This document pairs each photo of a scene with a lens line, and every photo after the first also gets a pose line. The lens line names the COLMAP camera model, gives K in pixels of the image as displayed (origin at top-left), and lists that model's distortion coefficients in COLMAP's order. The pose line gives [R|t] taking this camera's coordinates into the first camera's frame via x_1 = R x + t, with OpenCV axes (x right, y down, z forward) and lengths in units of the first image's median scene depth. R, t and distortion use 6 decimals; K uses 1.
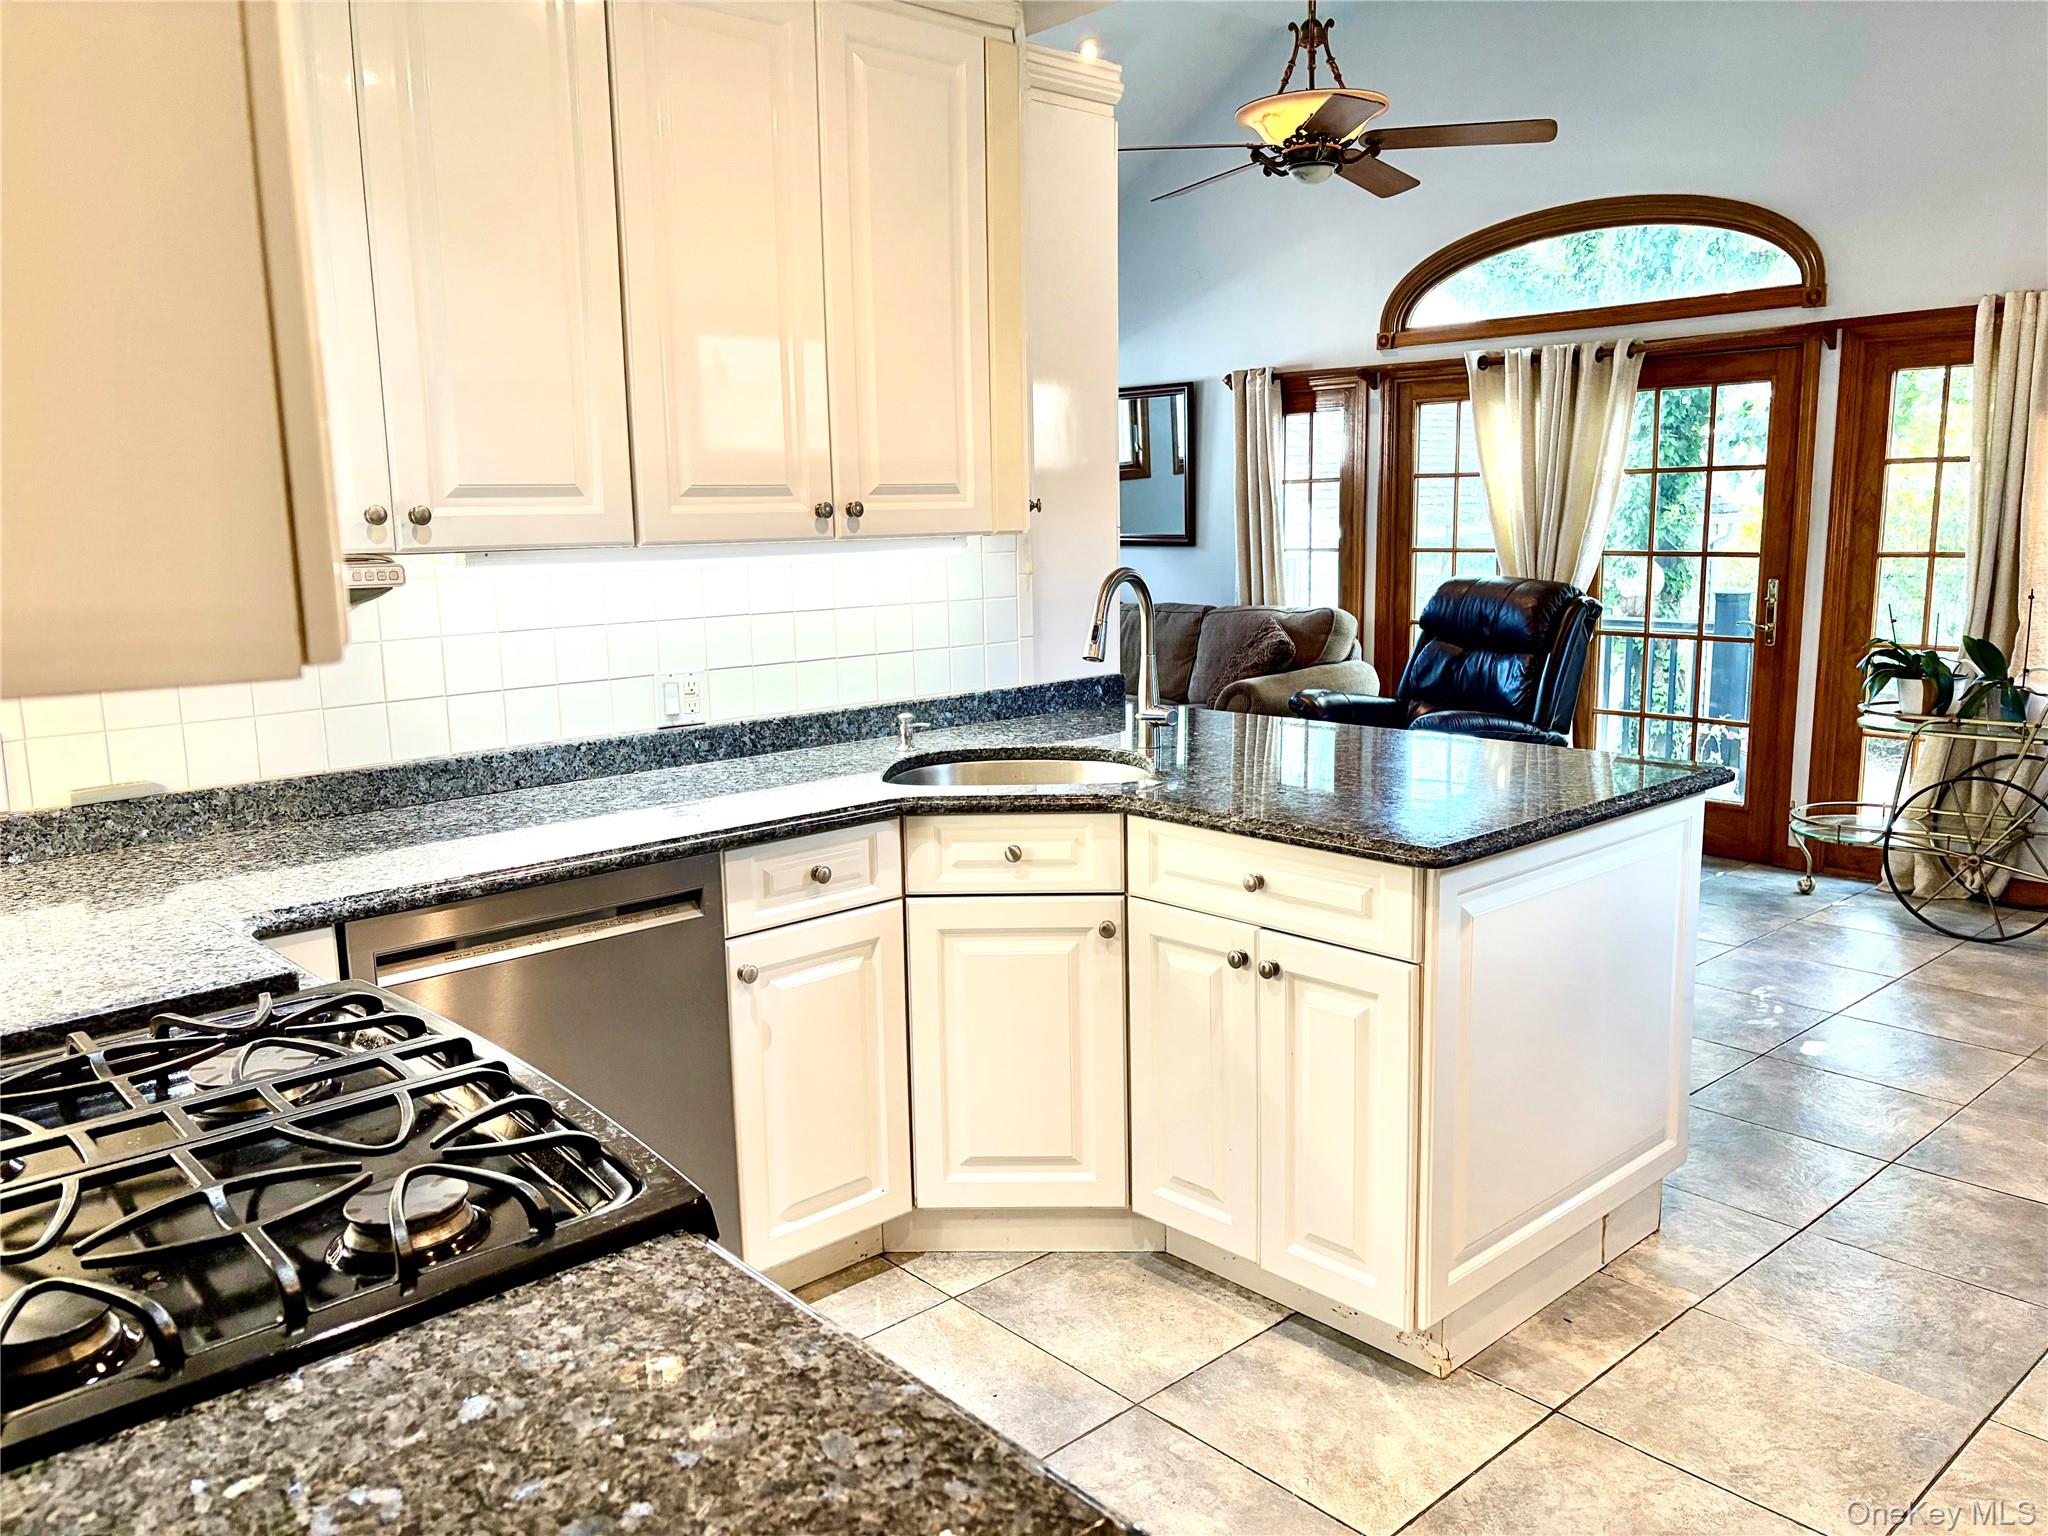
lens RADIAL K [[1559.1, 0, 1009.7], [0, 1559.1, 768.8], [0, 0, 1]] dist [0.054736, -0.039050]
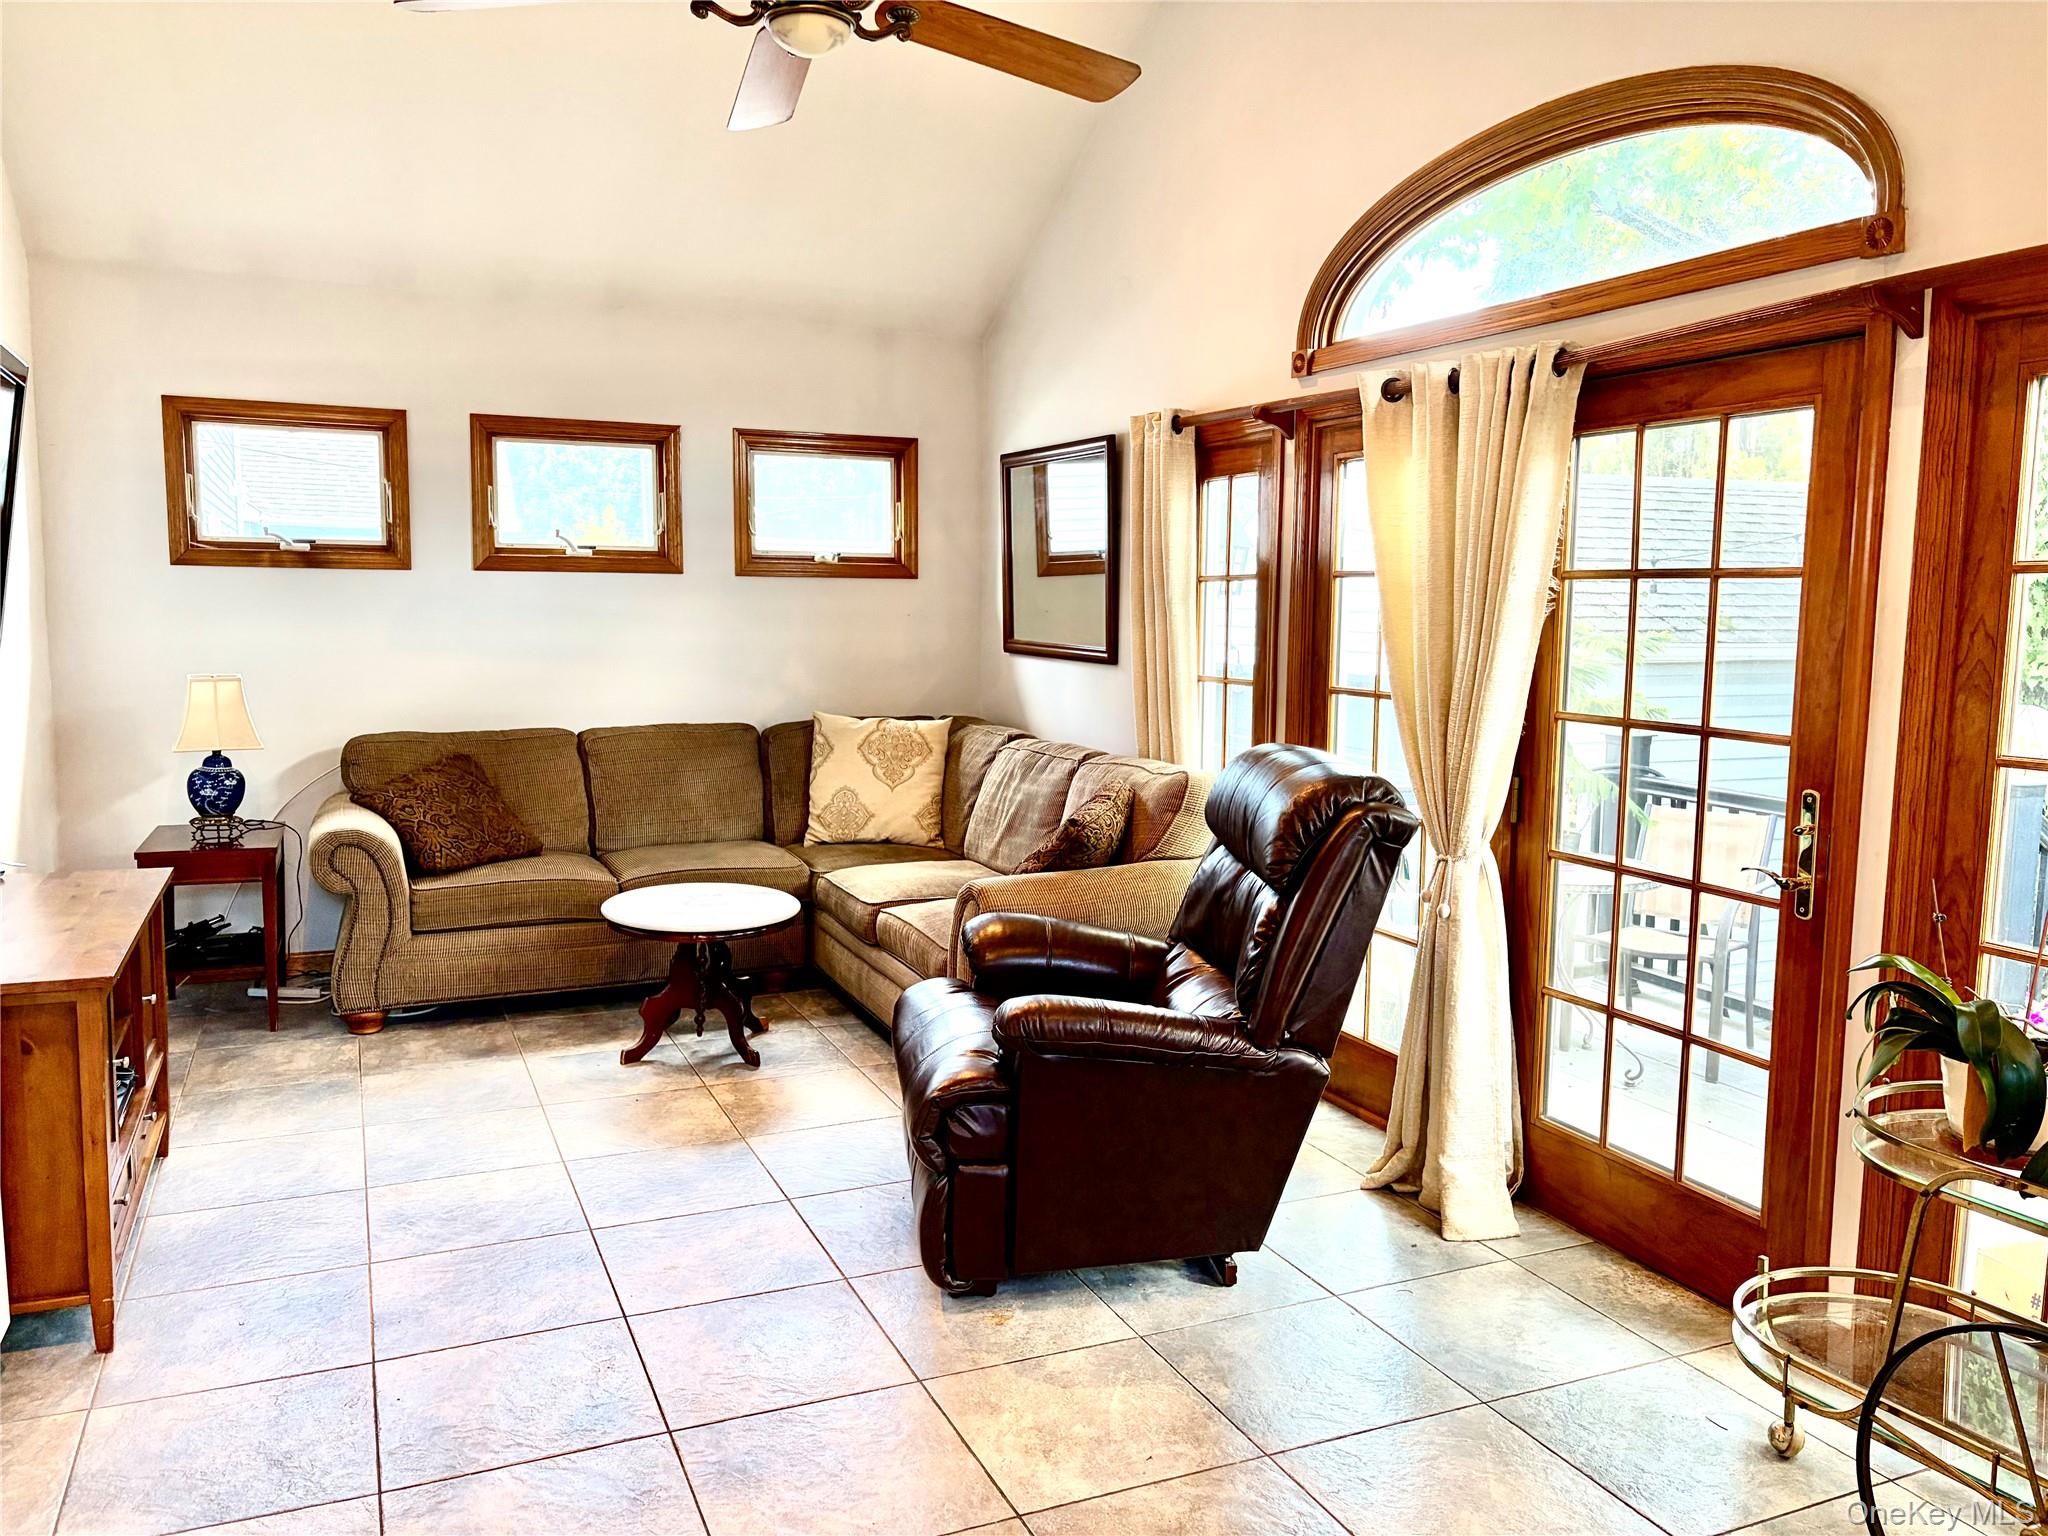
lens RADIAL K [[1559.1, 0, 1009.7], [0, 1559.1, 768.8], [0, 0, 1]] dist [0.054736, -0.039050]
pose [[0.948846, 0.059907, -0.310005, 0.382831], [-0.076104, 0.996281, -0.040408, -0.084079], [0.306431, 0.061933, 0.949876, 0.421057]]
